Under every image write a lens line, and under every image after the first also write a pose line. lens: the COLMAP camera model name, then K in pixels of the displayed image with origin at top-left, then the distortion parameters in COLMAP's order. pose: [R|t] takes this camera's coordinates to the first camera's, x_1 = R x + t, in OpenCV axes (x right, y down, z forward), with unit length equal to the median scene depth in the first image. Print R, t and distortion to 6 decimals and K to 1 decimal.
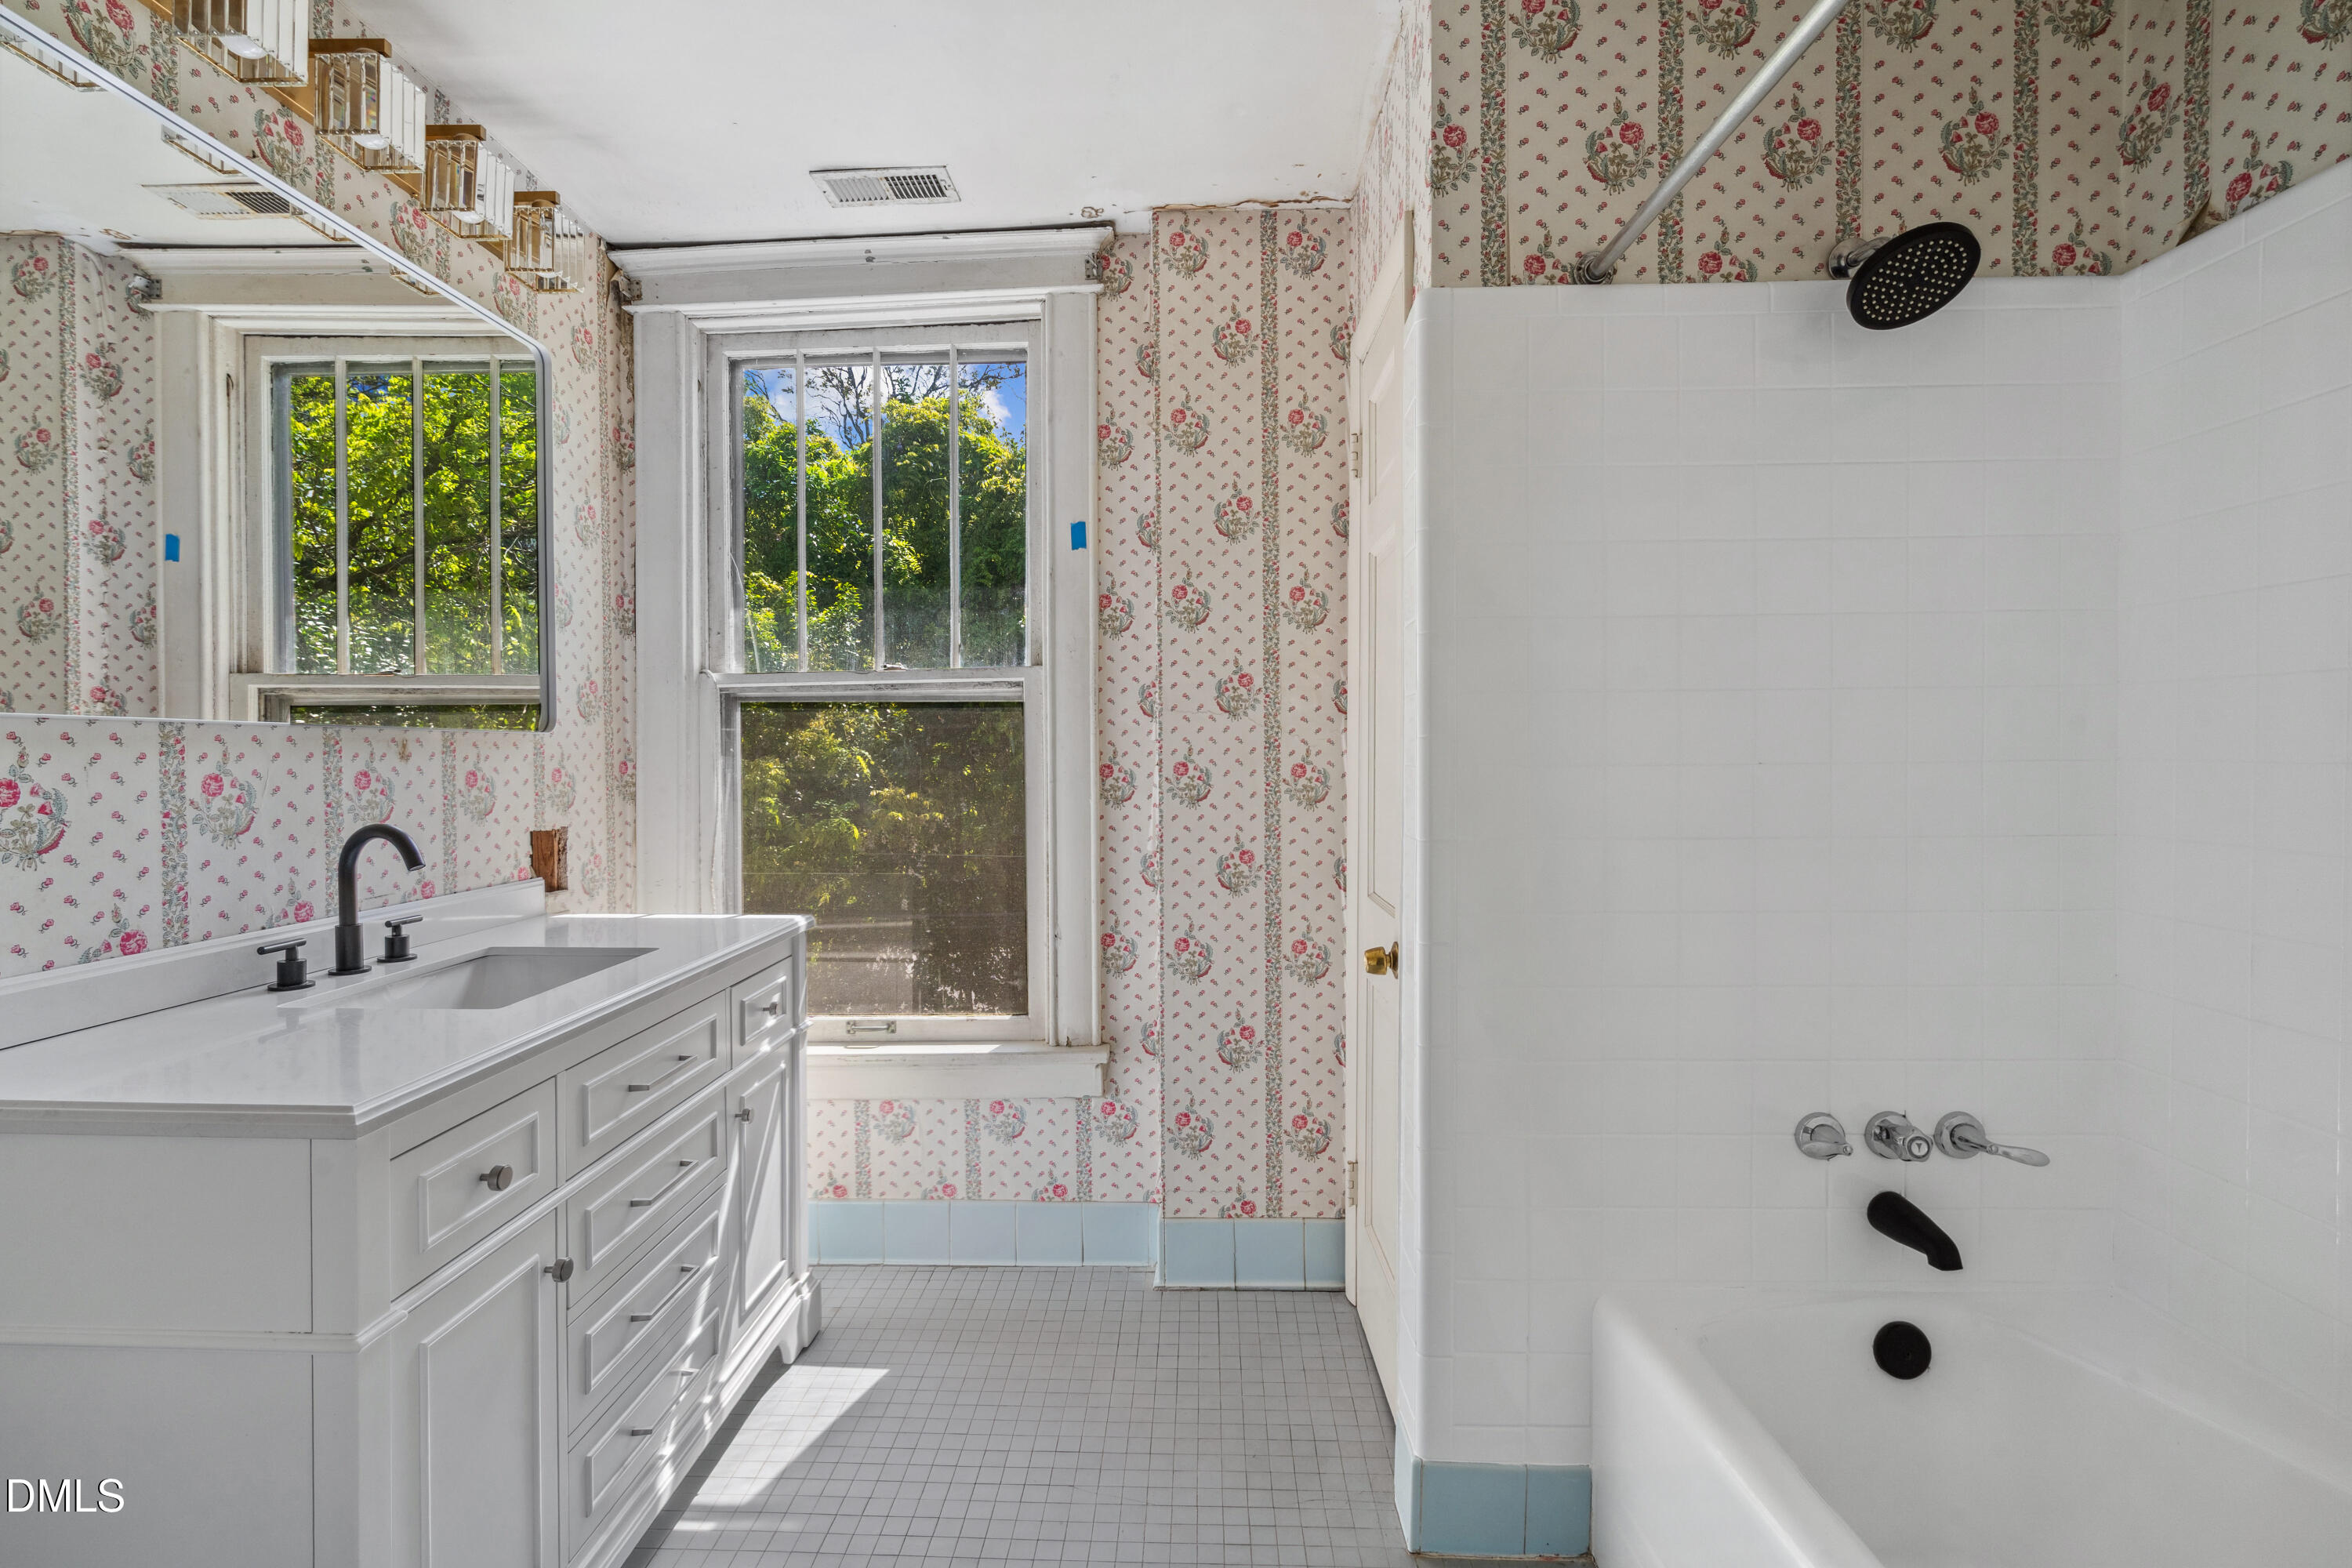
lens RADIAL K [[1072.5, 0, 1164.9], [0, 1072.5, 771.2], [0, 0, 1]] dist [-0.005576, 0.000893]
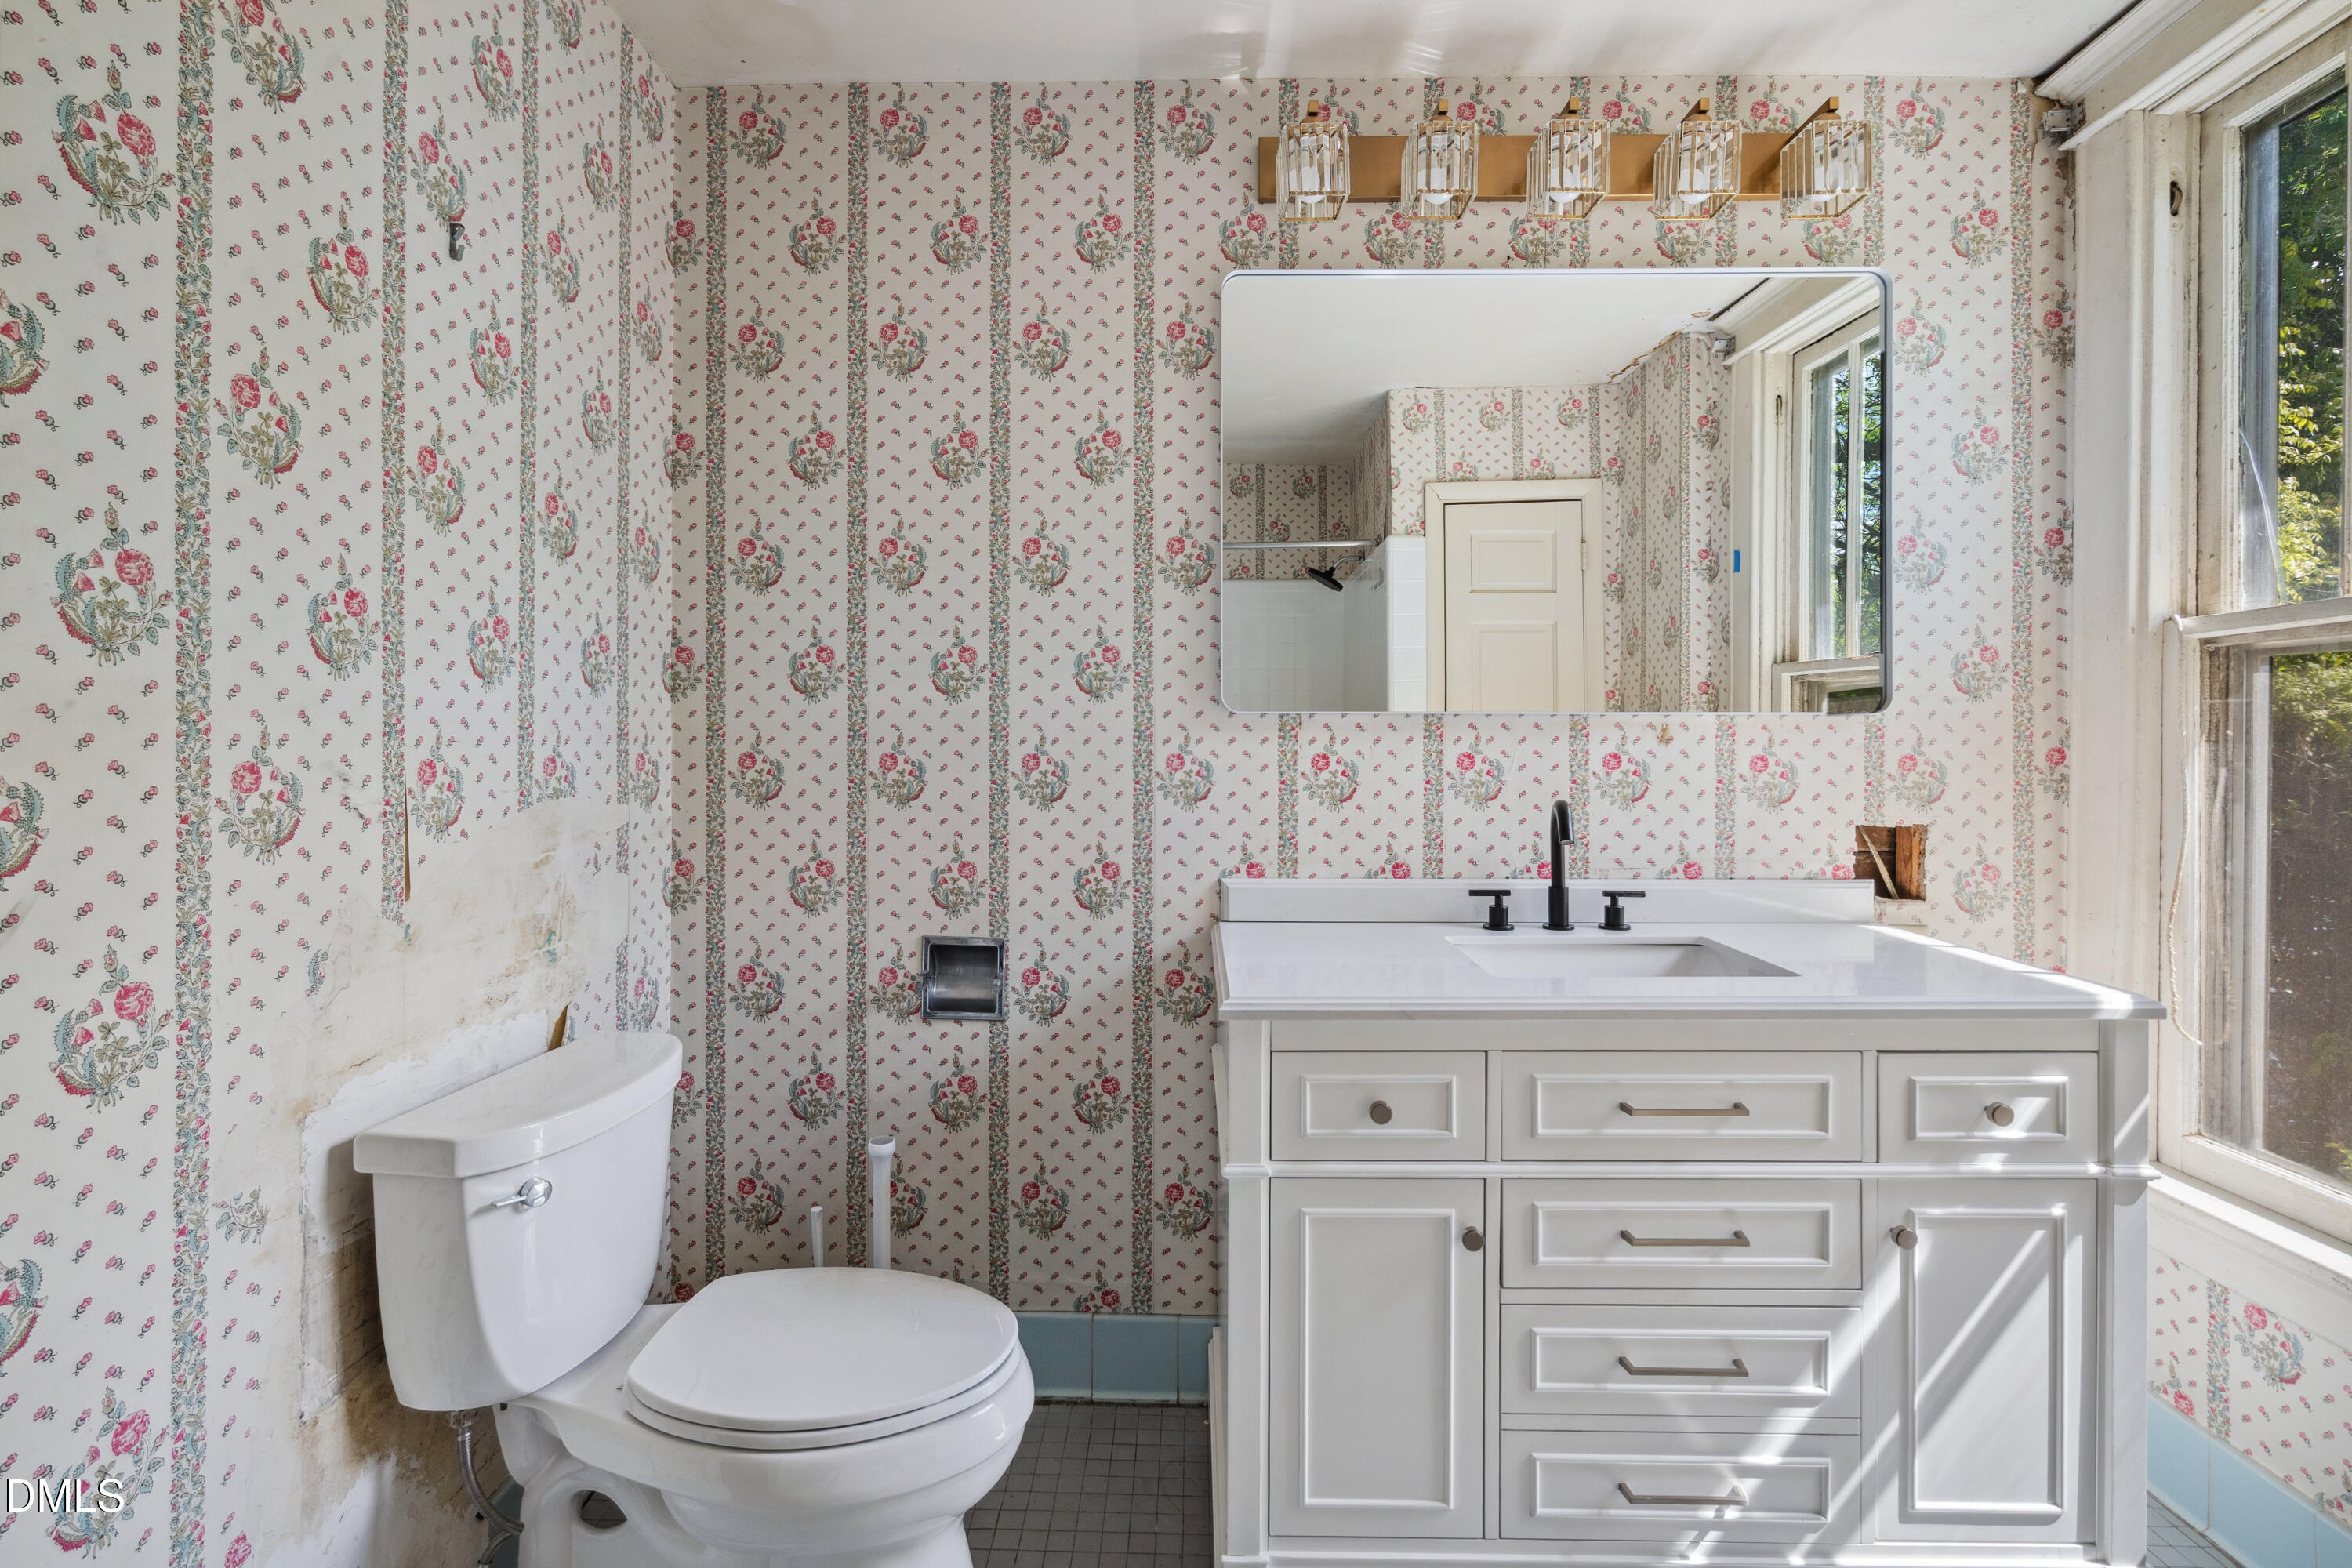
lens RADIAL K [[1072.5, 0, 1164.0], [0, 1072.5, 741.8], [0, 0, 1]] dist [-0.005576, 0.000893]
pose [[0.009822, 0.007848, -0.999921, 0.306090], [-0.016734, 0.999830, 0.007683, -0.010676], [0.999812, 0.016657, 0.009952, 0.453933]]
